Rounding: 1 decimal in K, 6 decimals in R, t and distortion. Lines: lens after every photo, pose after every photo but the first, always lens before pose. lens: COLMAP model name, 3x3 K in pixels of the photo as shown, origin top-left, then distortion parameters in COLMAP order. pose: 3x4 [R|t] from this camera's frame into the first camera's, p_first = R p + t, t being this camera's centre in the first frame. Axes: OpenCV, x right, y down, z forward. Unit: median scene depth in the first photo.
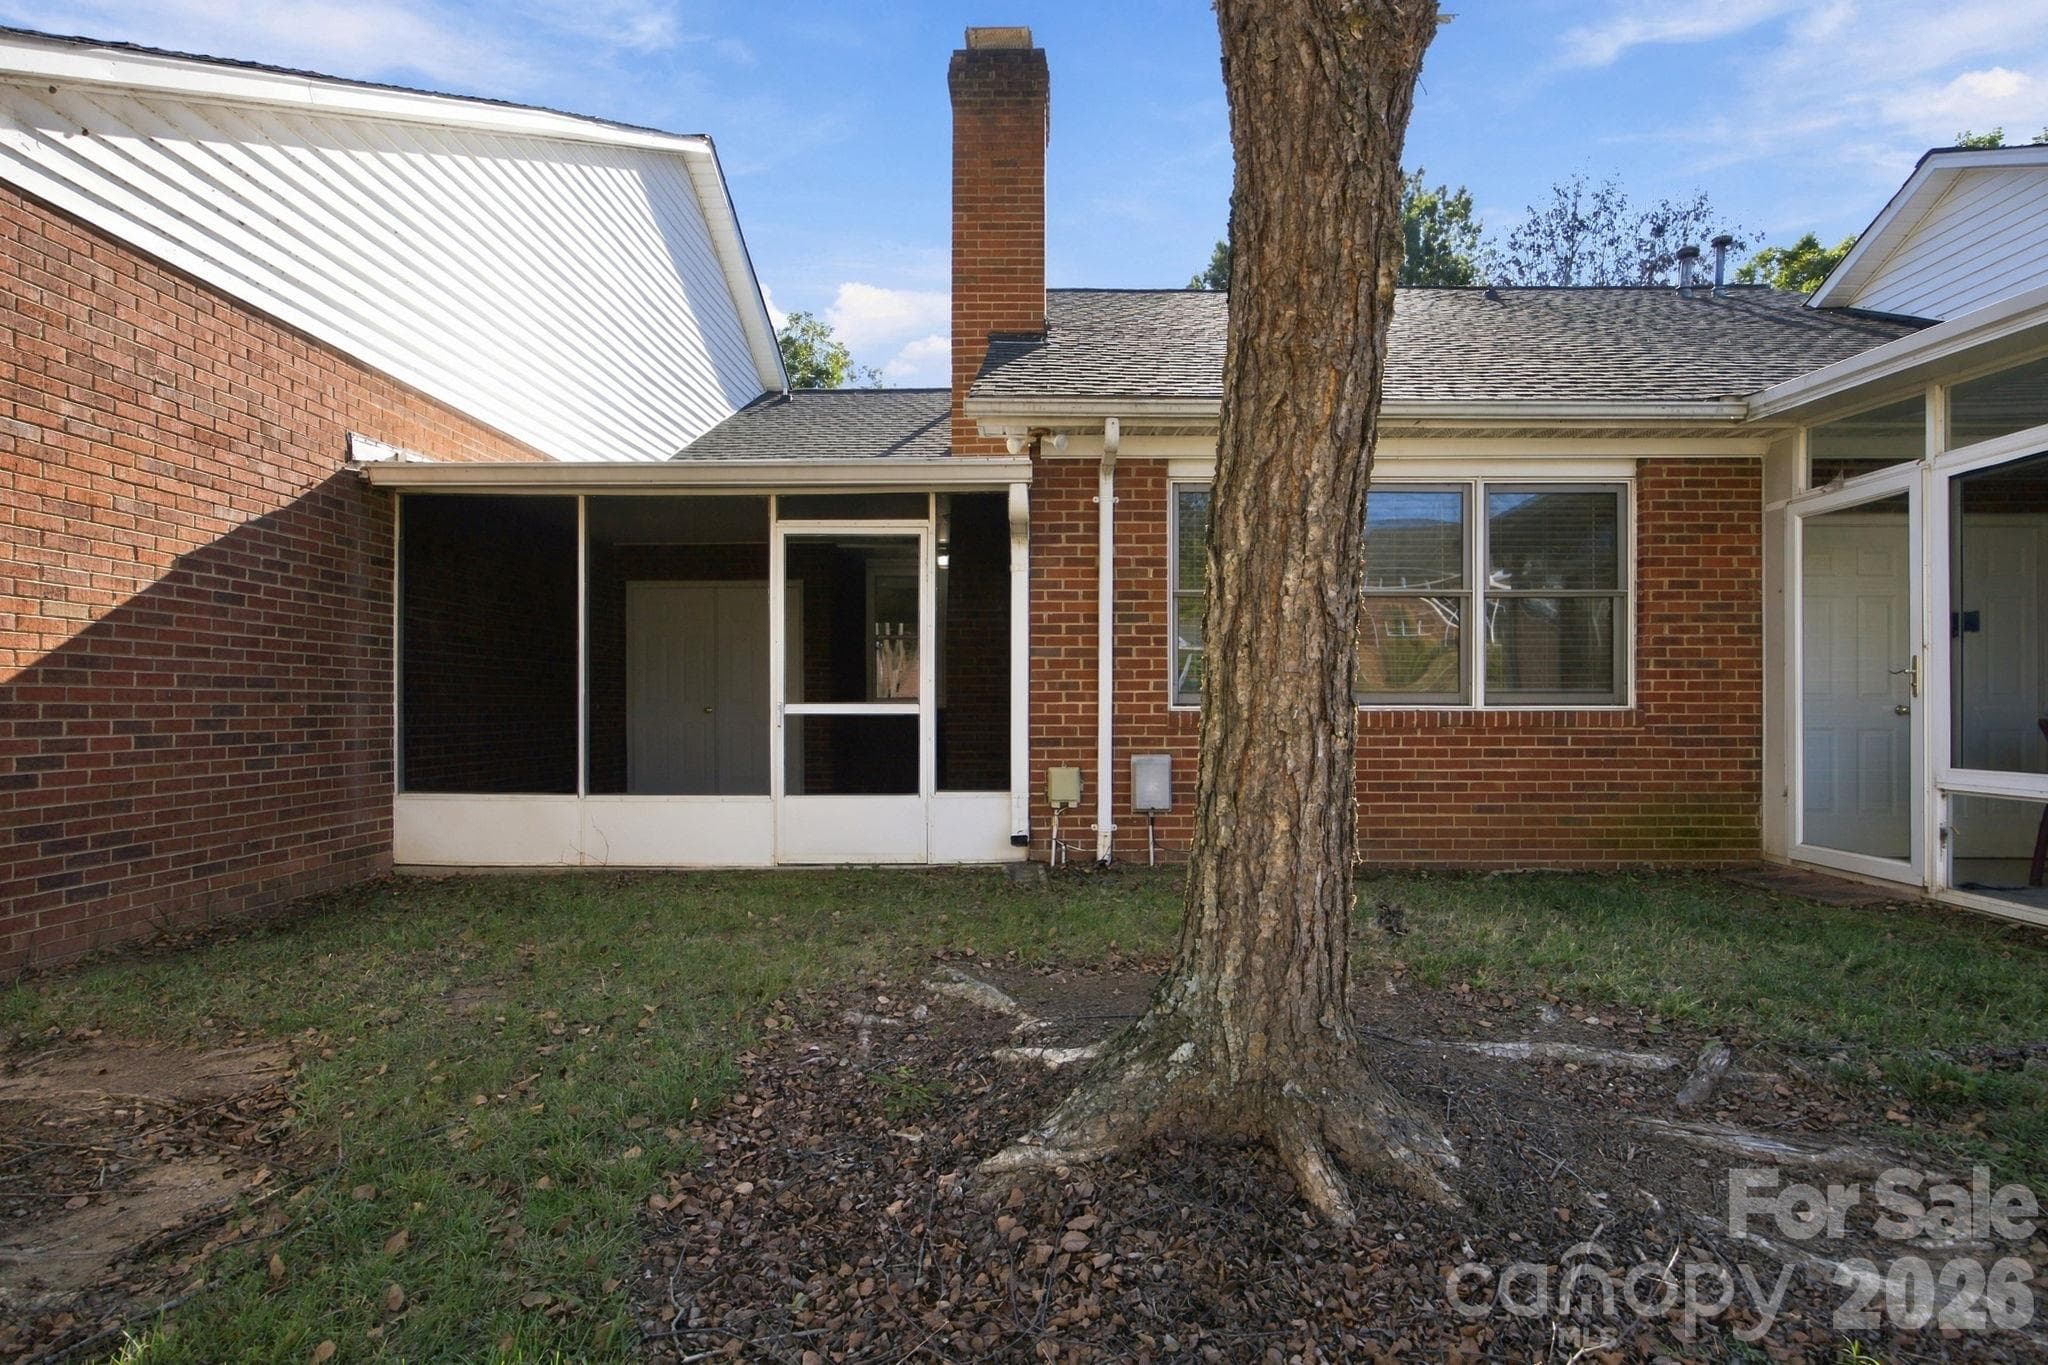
lens RADIAL K [[1031.5, 0, 1038.1], [0, 1031.5, 703.7], [0, 0, 1]] dist [-0.006204, -0.002047]
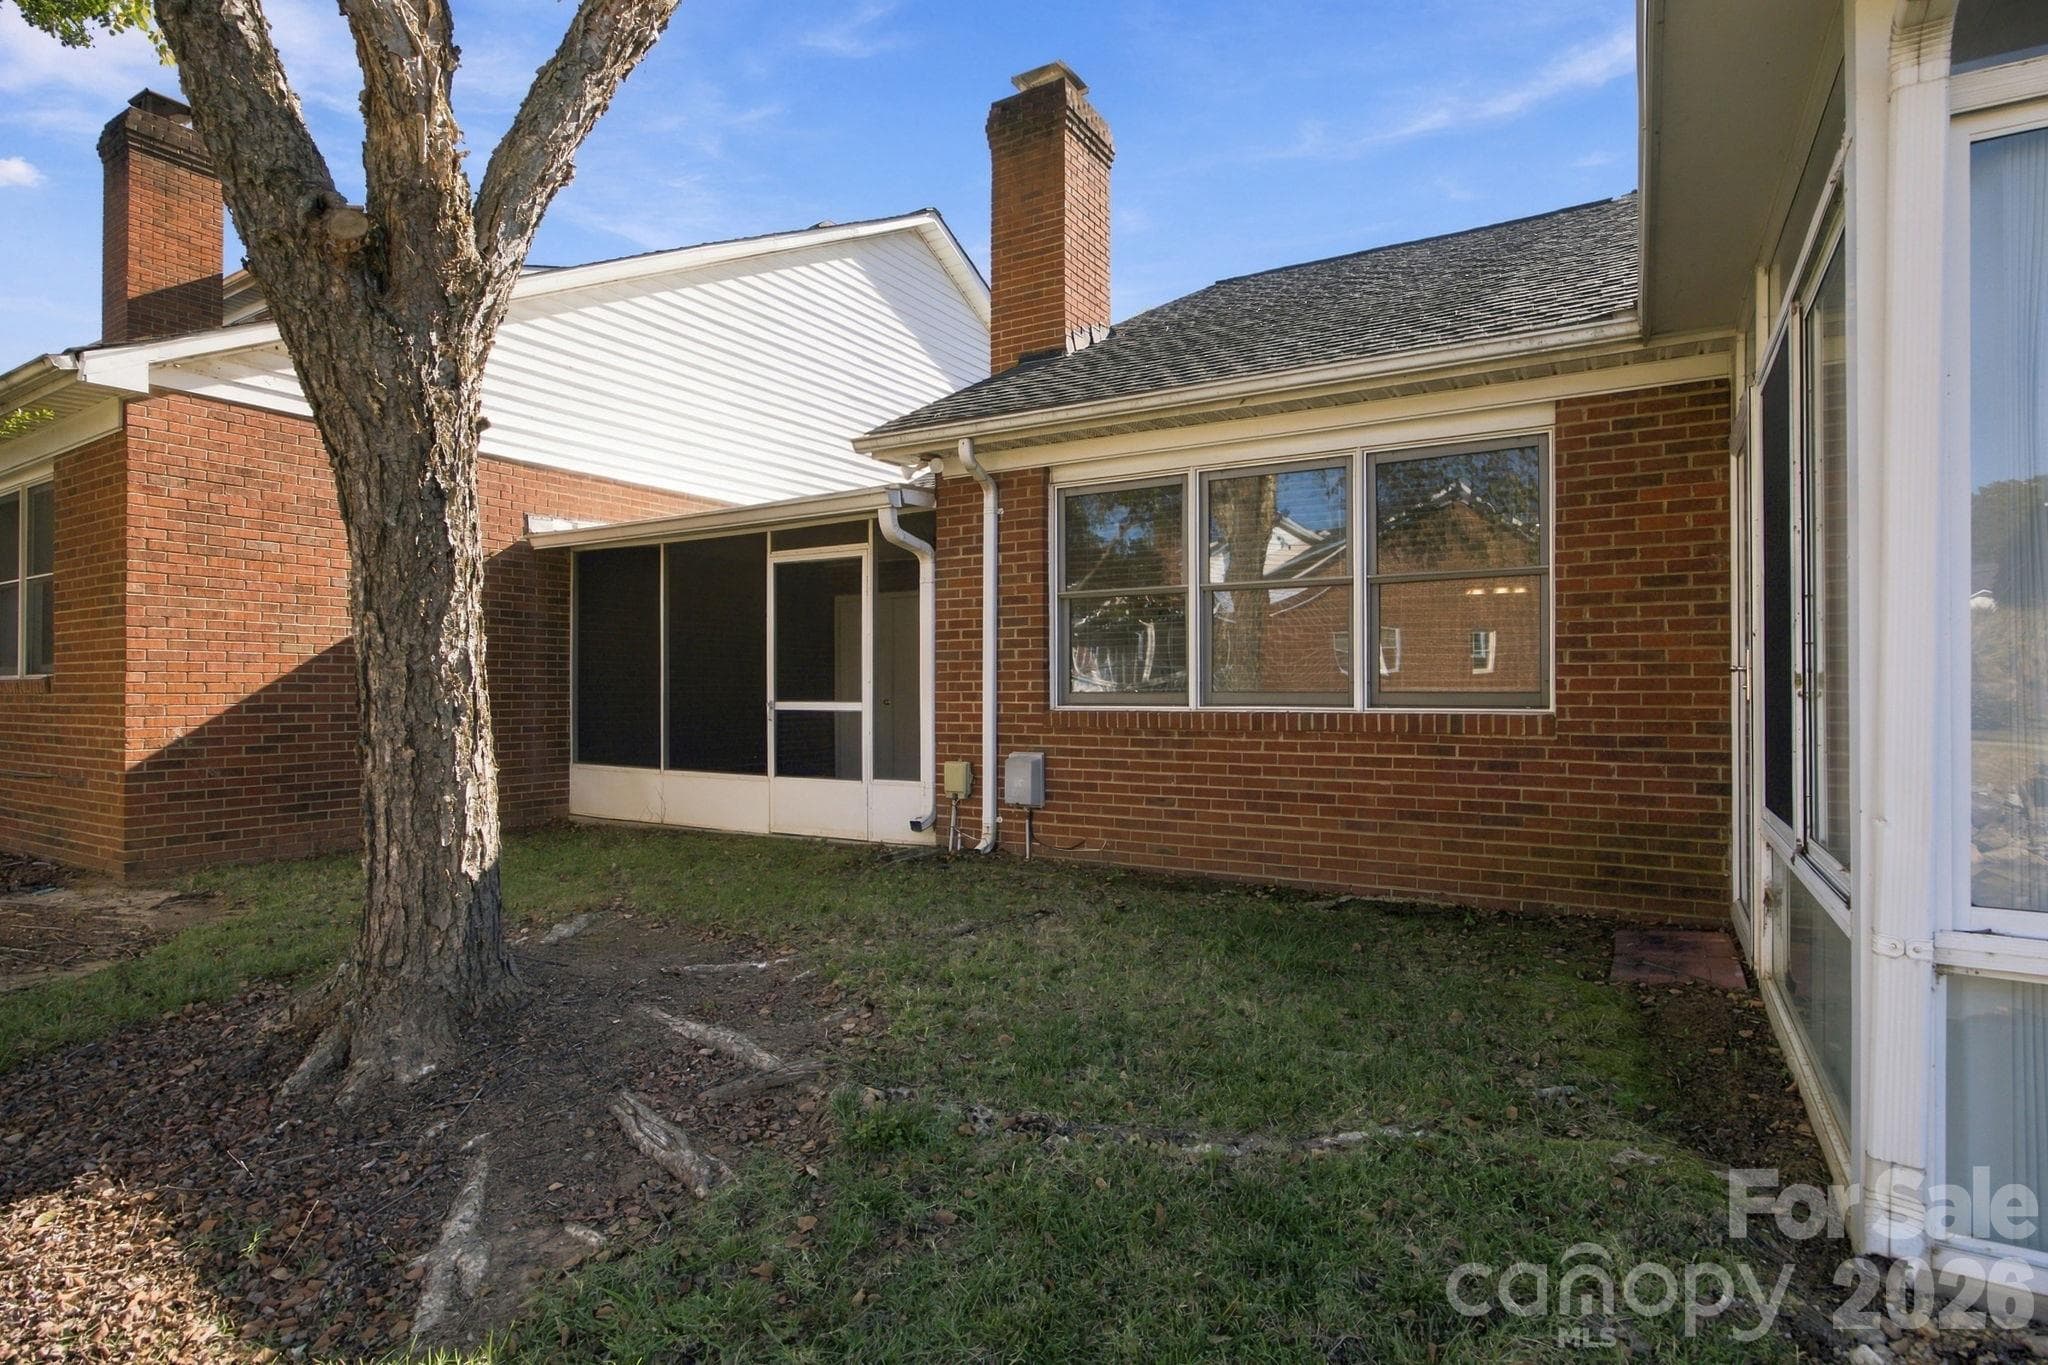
lens RADIAL K [[1031.5, 0, 1044.3], [0, 1031.5, 676.1], [0, 0, 1]] dist [-0.006204, -0.002047]
pose [[0.862081, -0.007377, -0.506717, 0.651432], [0.003078, 0.999952, -0.009321, -0.017623], [0.506761, 0.006476, 0.862062, 0.107599]]
